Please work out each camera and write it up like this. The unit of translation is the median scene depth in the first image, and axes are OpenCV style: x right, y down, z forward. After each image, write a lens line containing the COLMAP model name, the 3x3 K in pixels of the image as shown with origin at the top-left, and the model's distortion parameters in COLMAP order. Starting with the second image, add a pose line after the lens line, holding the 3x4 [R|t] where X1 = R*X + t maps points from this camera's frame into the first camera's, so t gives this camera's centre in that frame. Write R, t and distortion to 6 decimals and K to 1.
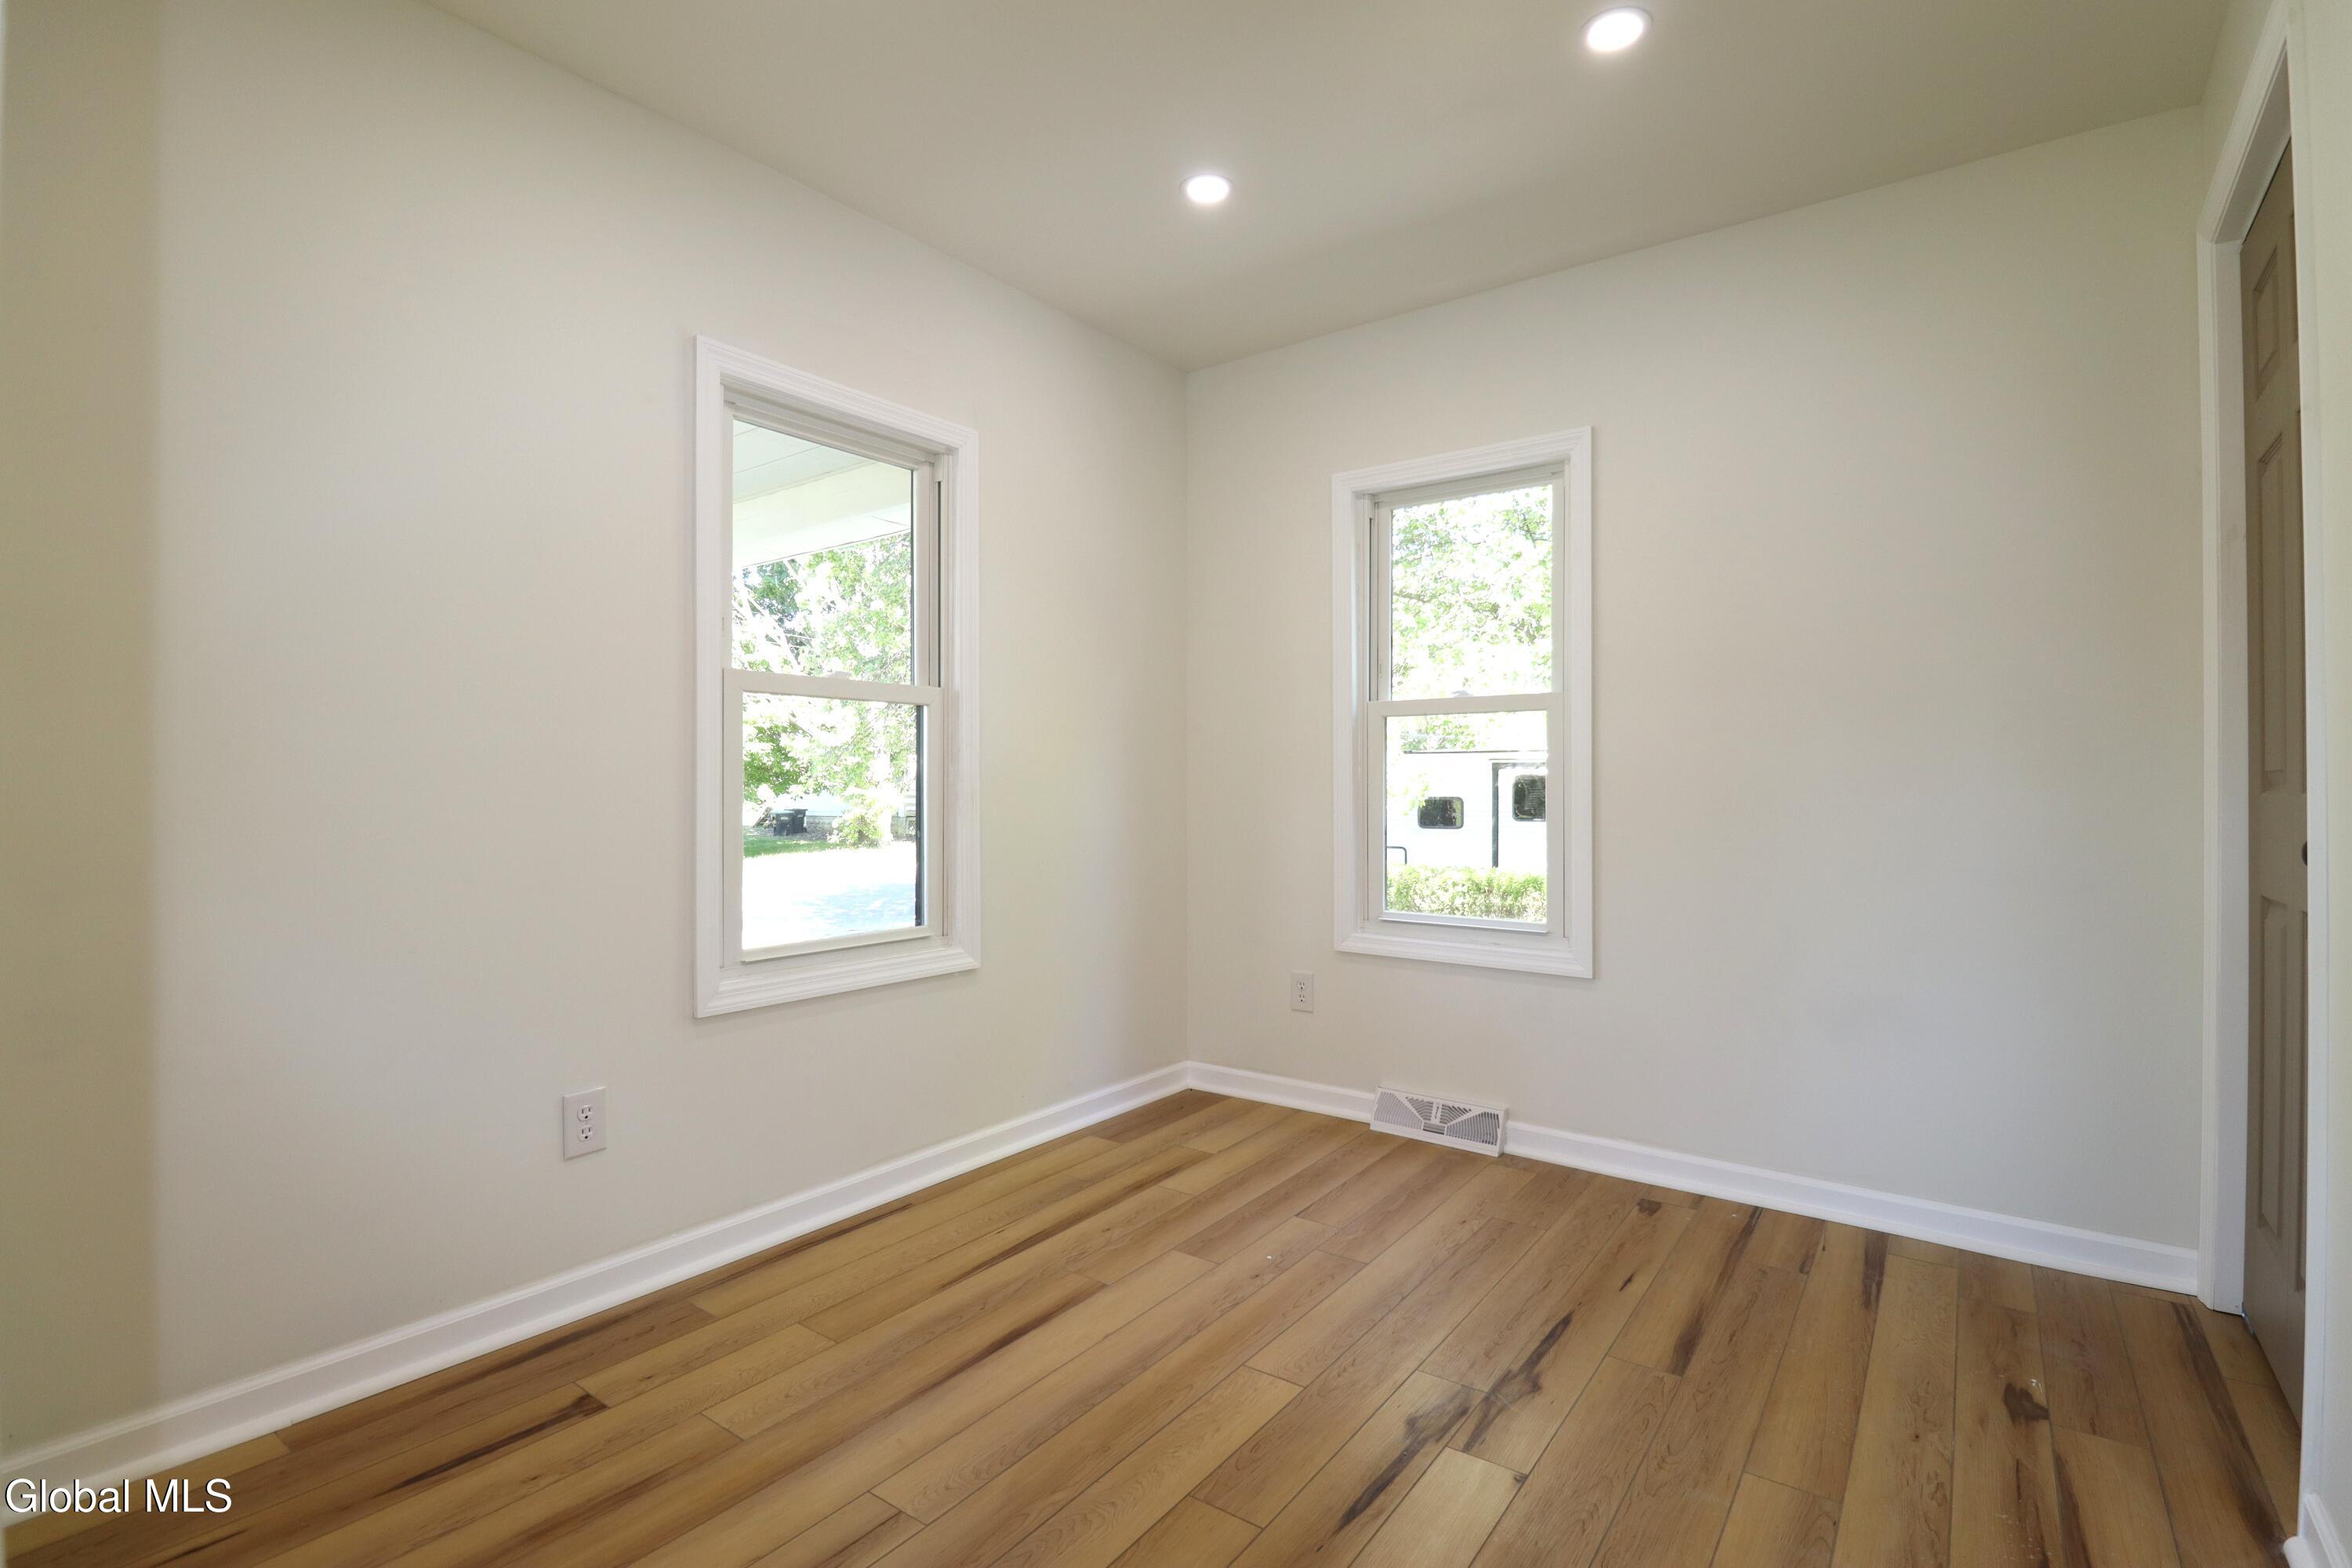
lens RADIAL K [[1071.7, 0, 1176.0], [0, 1071.7, 784.0], [0, 0, 1]] dist [-0.000269, -0.012222]
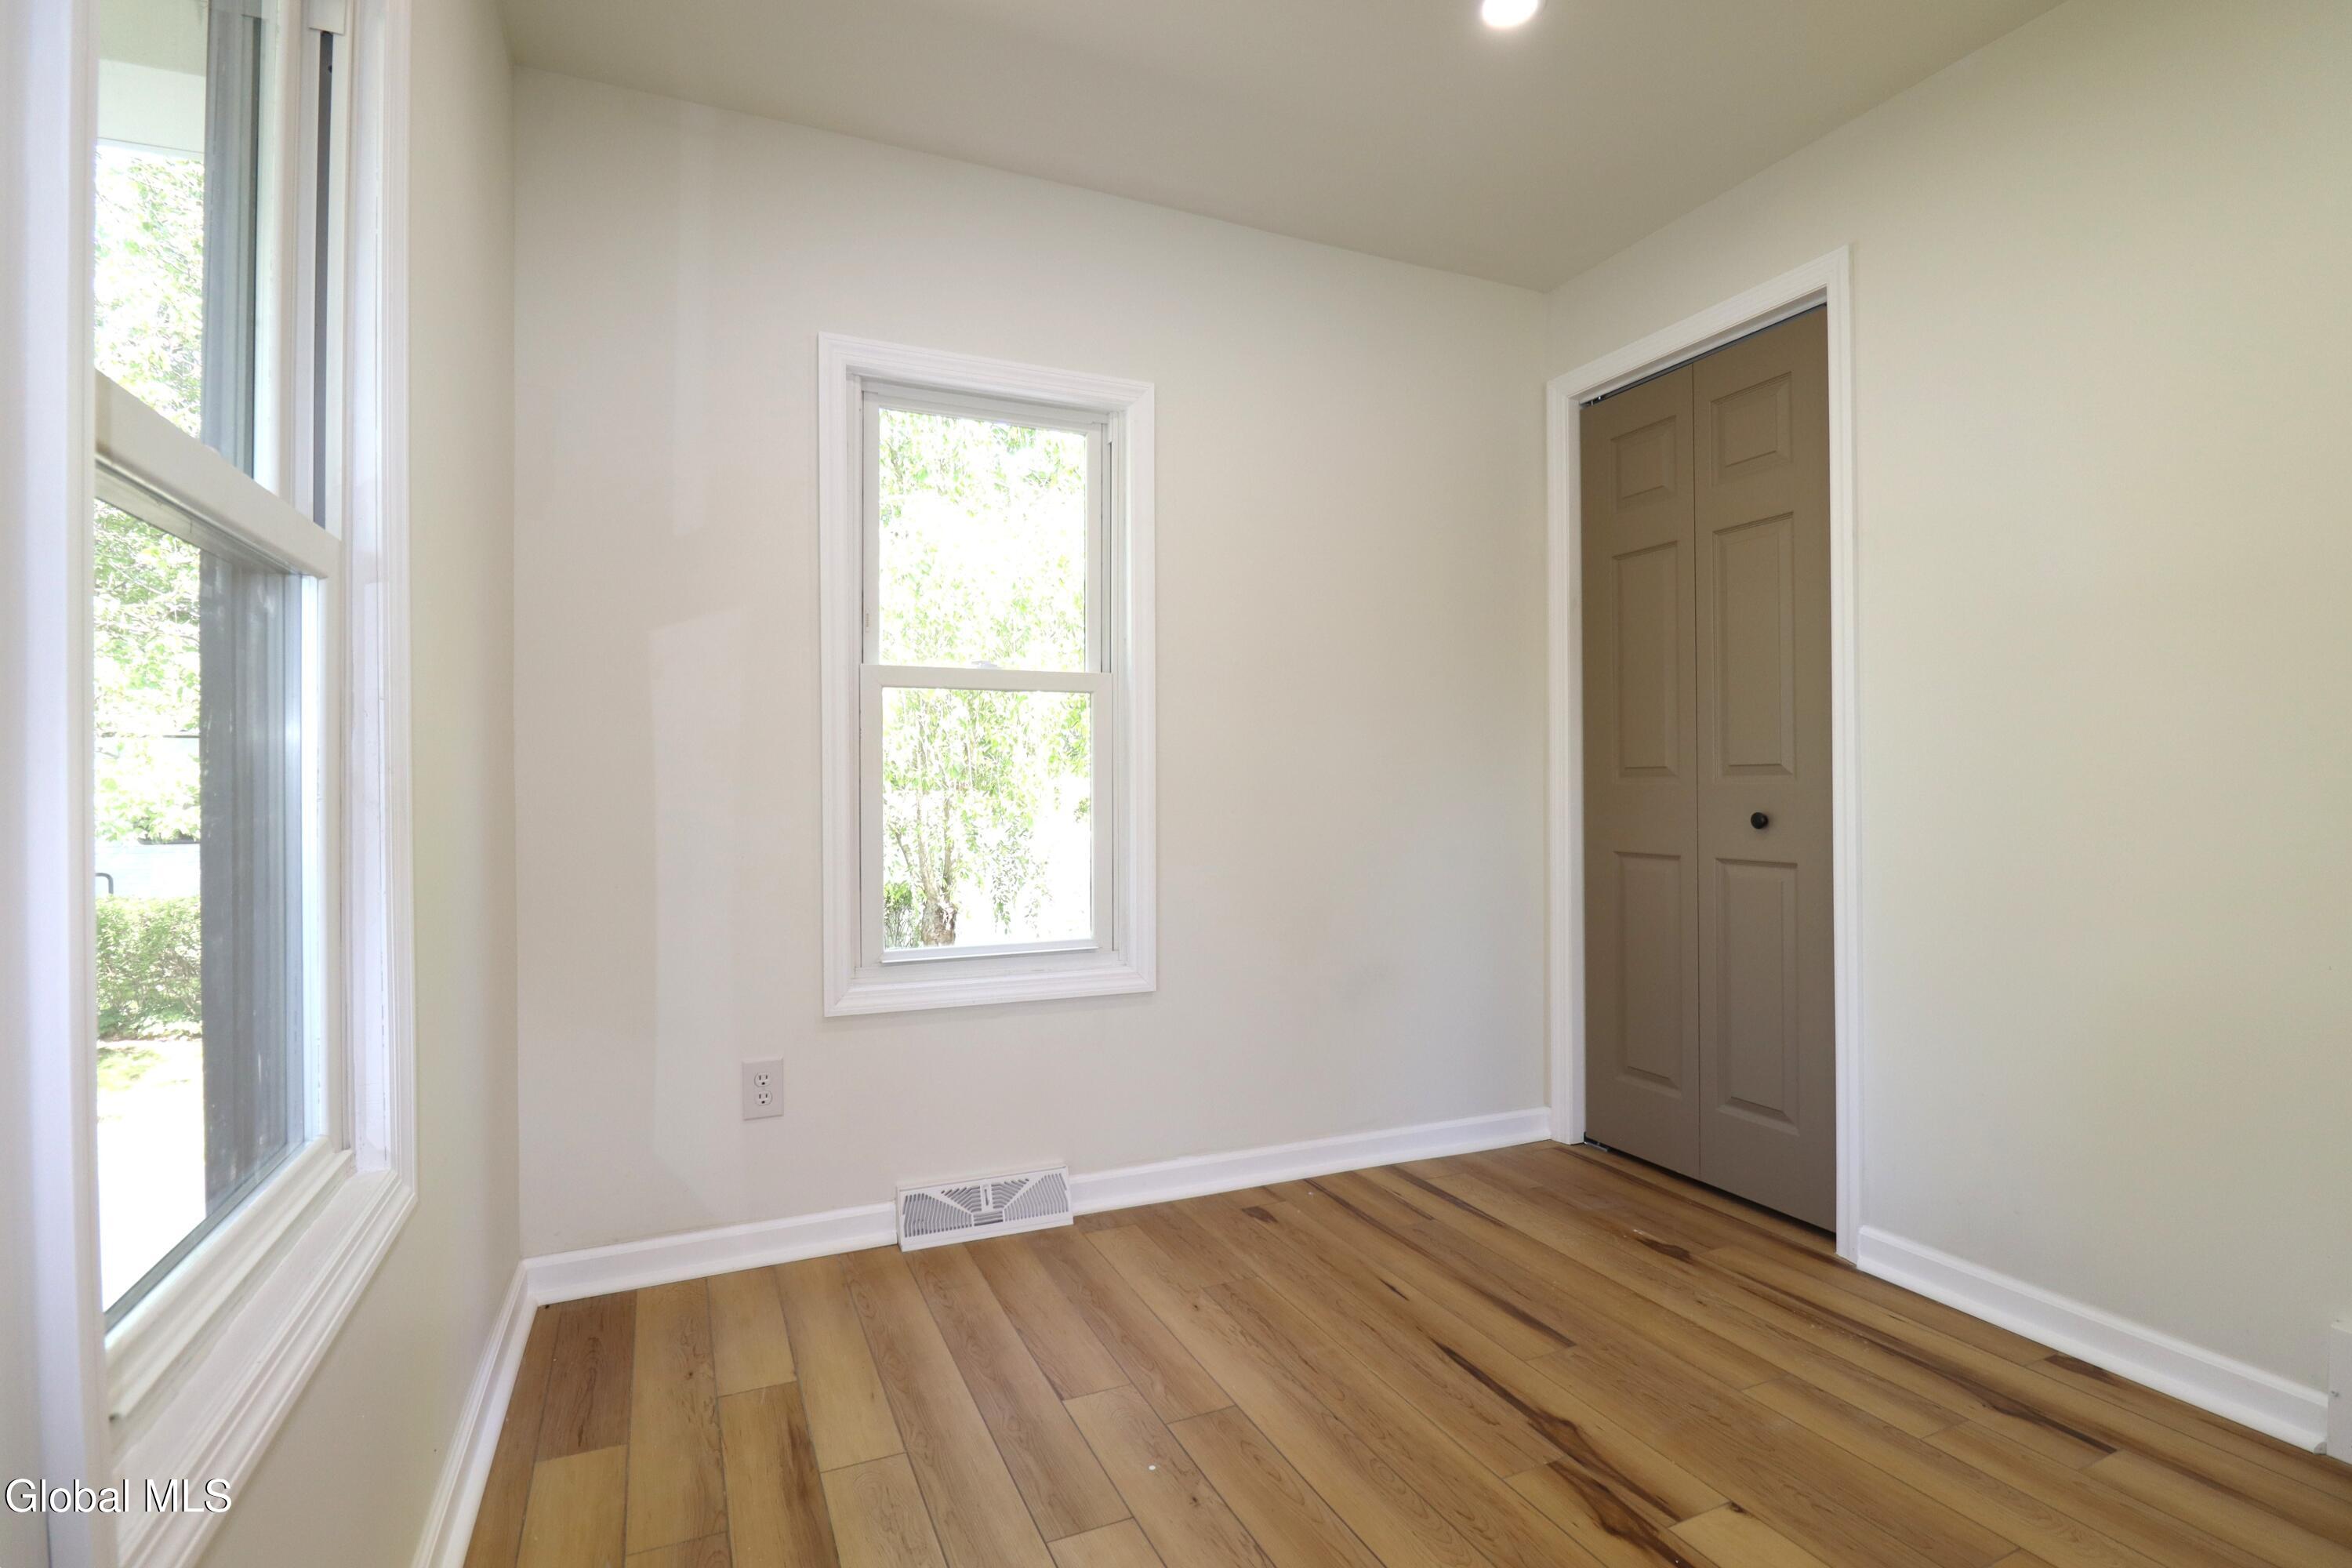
lens RADIAL K [[1111.9, 0, 1167.9], [0, 1111.9, 780.2], [0, 0, 1]] dist [0.005822, -0.022055]
pose [[0.492484, -0.002738, 0.870317, -0.492180], [-0.001122, 0.999992, 0.003781, -0.001738], [-0.870321, -0.002839, 0.492477, 0.598650]]
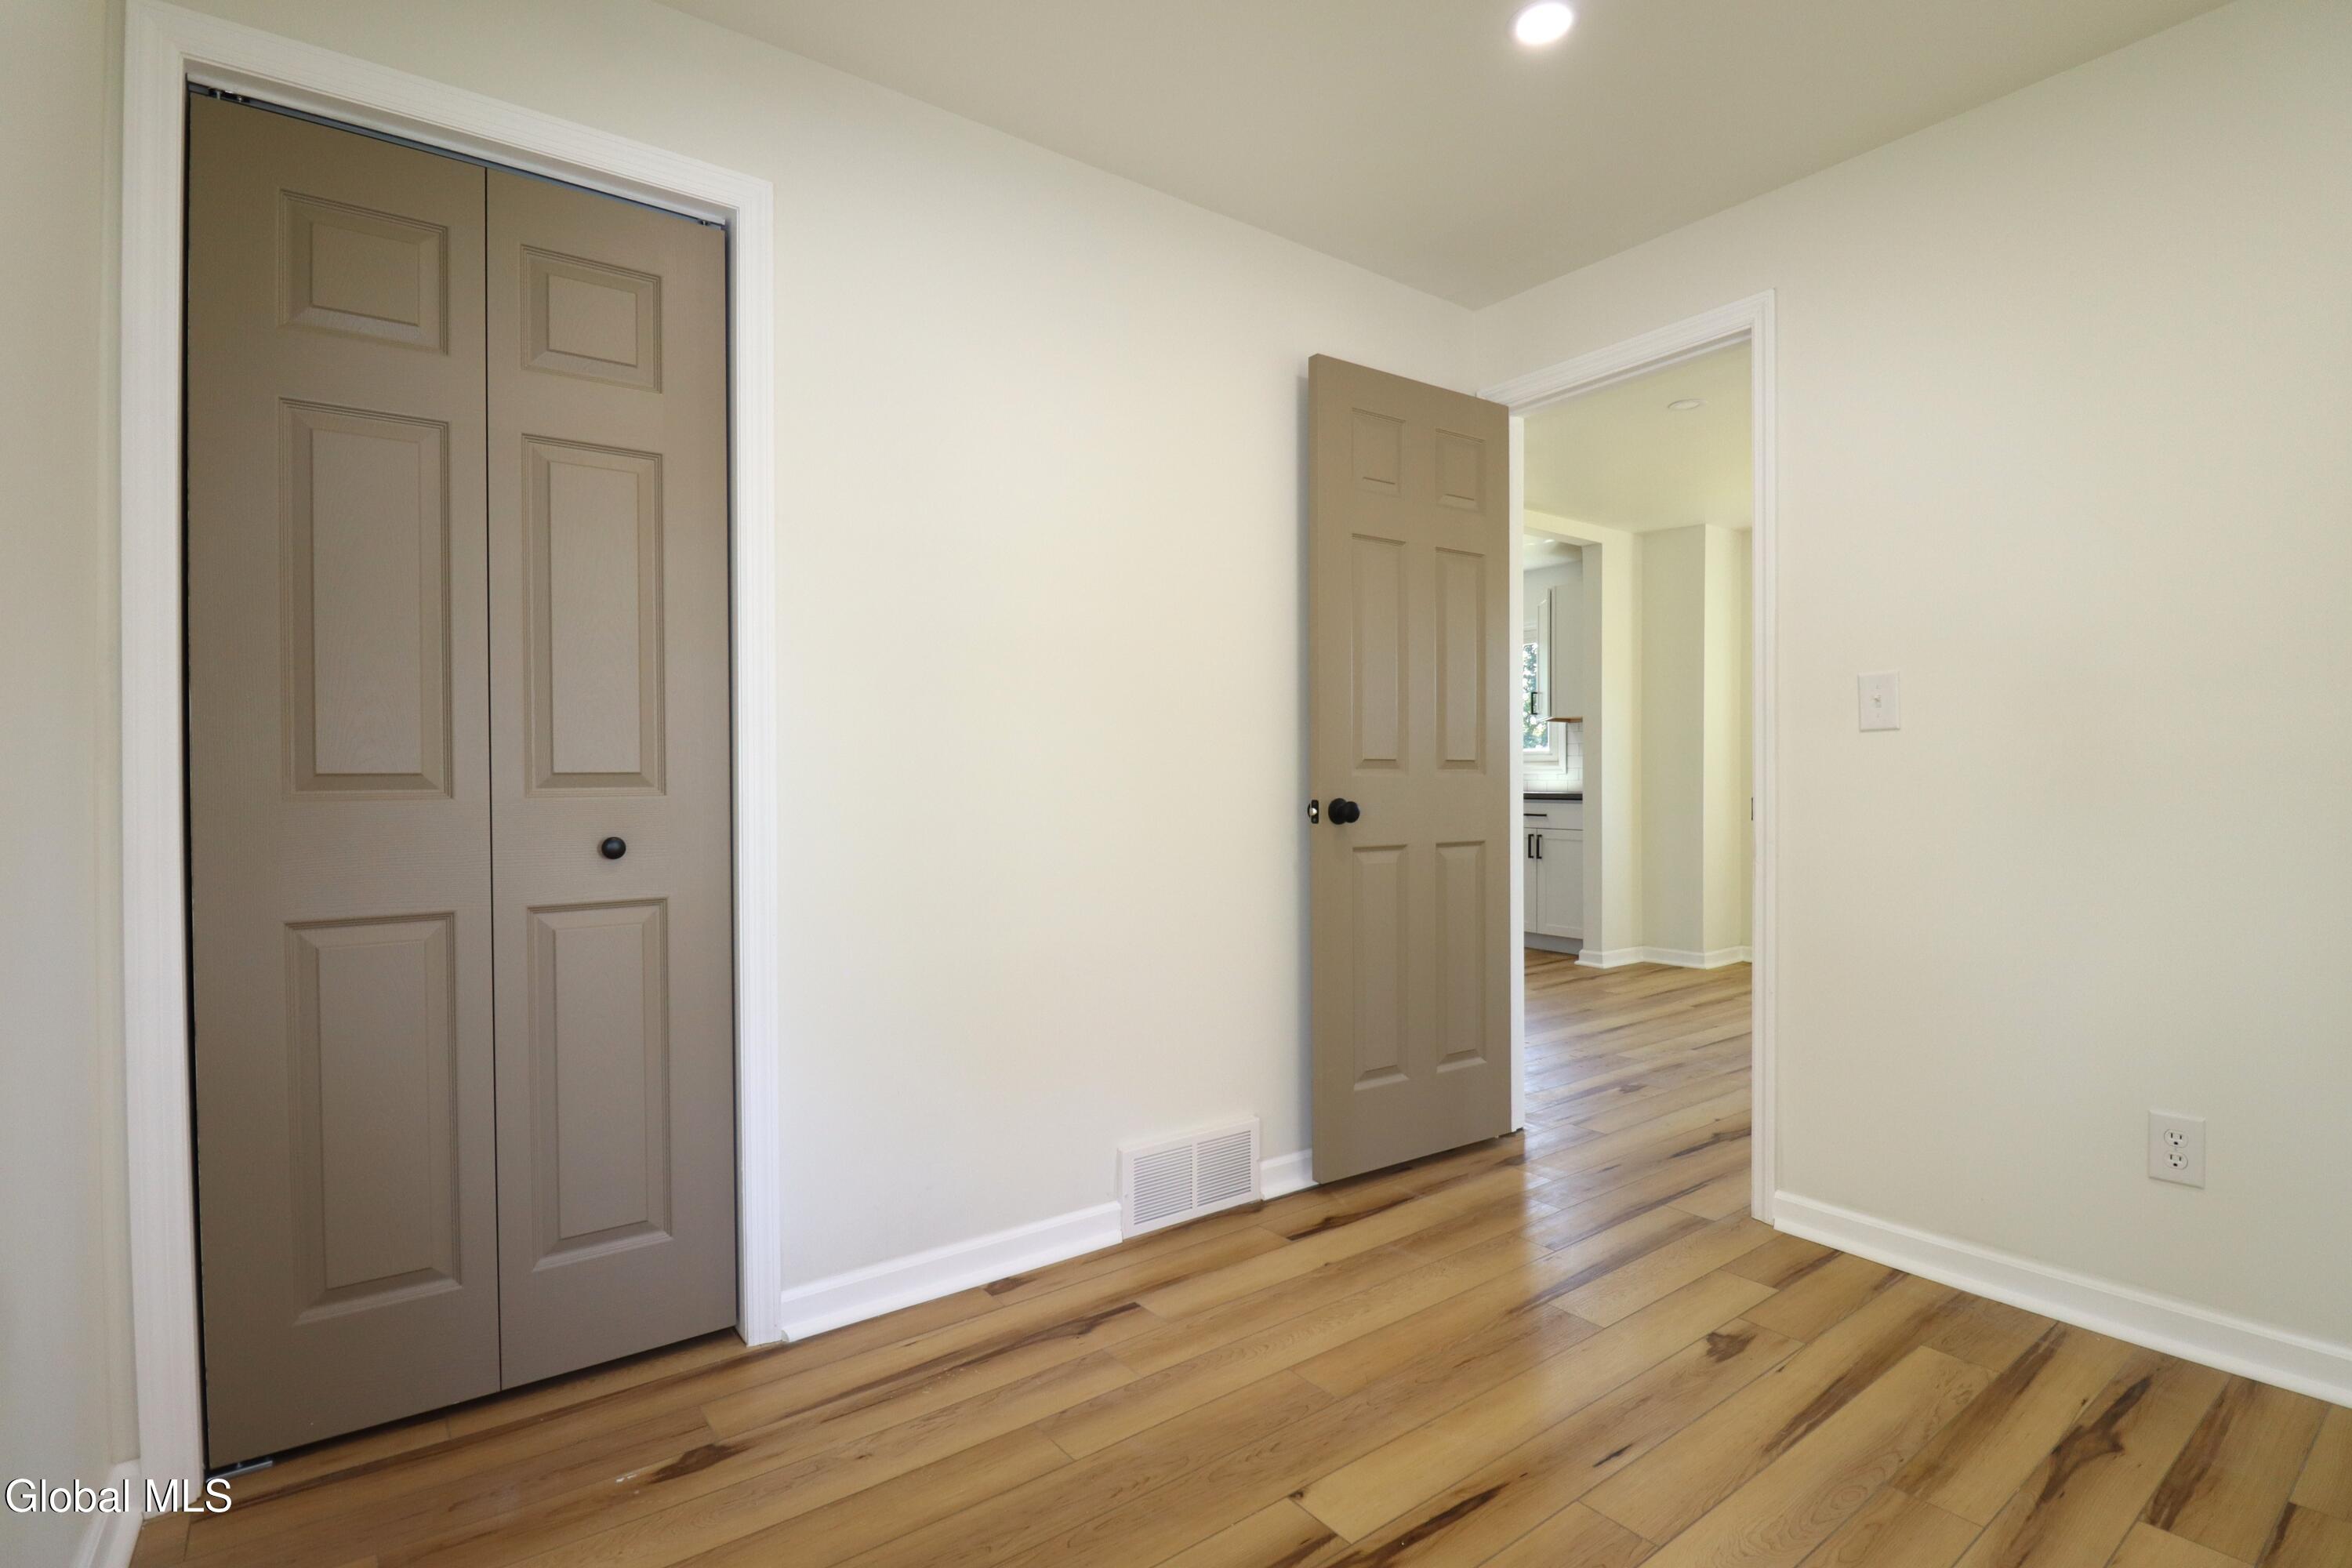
lens RADIAL K [[1110.2, 0, 1171.5], [0, 1110.2, 781.2], [0, 0, 1]] dist [0.002700, -0.015112]
pose [[-0.948584, 0.020332, 0.315871, 0.062993], [0.021105, 0.999777, -0.000977, 0.002042], [-0.315821, 0.005740, -0.948802, 1.238848]]
